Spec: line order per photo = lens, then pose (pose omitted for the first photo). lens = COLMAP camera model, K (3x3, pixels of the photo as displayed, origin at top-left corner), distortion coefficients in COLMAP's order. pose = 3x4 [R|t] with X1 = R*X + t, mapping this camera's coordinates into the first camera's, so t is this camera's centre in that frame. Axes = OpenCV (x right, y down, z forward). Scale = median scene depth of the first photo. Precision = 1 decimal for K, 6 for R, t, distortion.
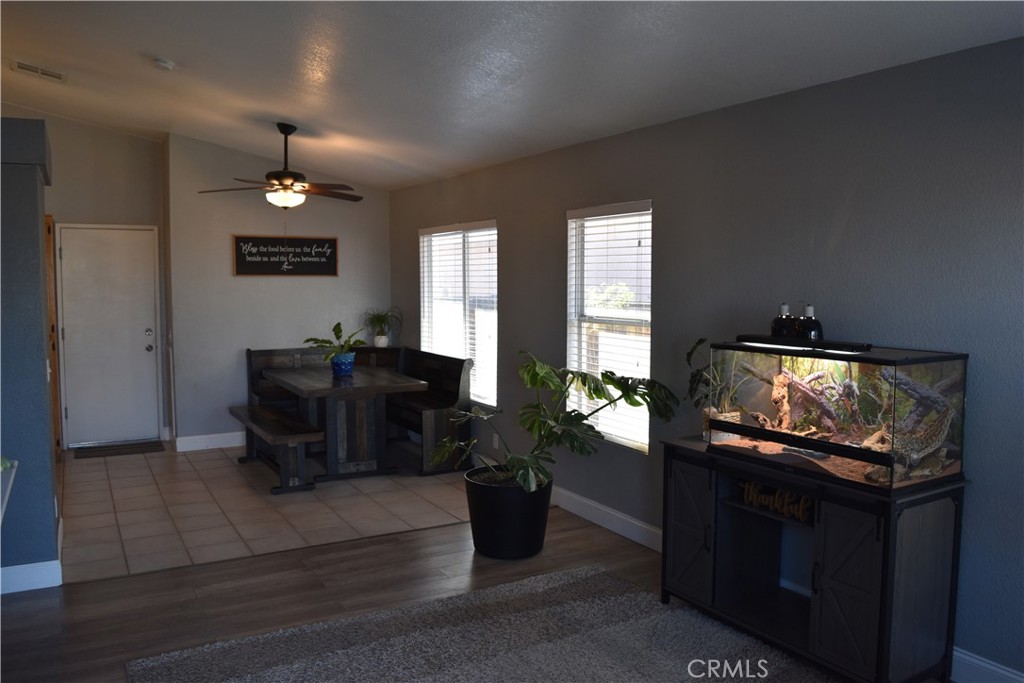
lens RADIAL K [[797.4, 0, 512.7], [0, 797.4, 341.1], [0, 0, 1]] dist [-0.077823, 0.002238]
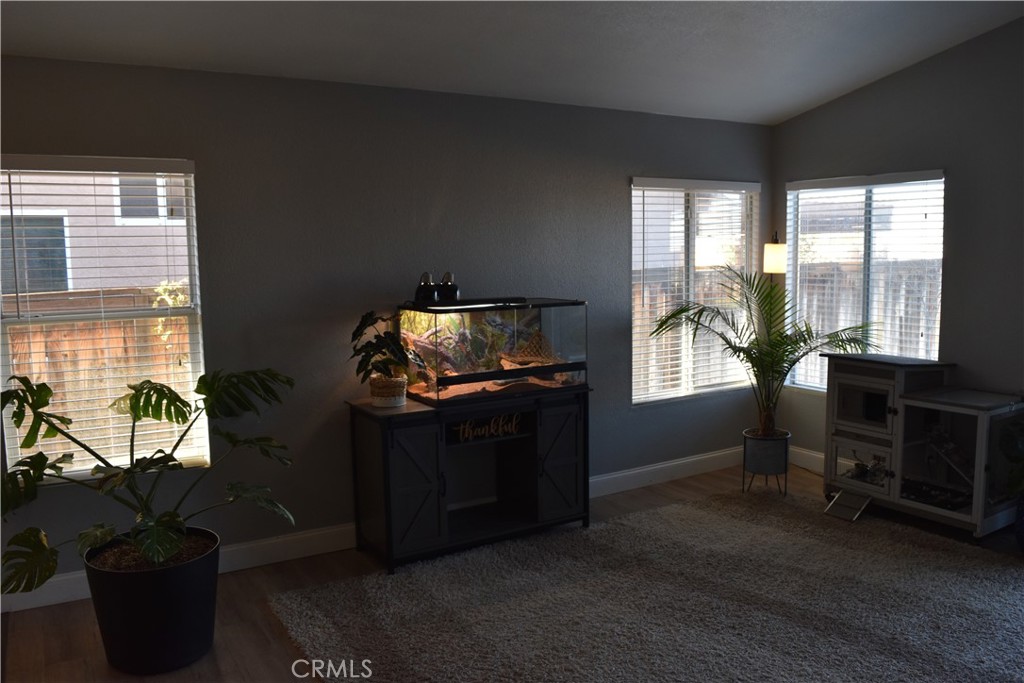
lens RADIAL K [[797.4, 0, 511.9], [0, 797.4, 341.3], [0, 0, 1]] dist [-0.077823, 0.002238]
pose [[-0.016383, -0.107932, 0.994023, -0.872485], [0.093067, 0.989676, 0.108994, -0.065798], [-0.995525, 0.094297, -0.006169, 0.918636]]
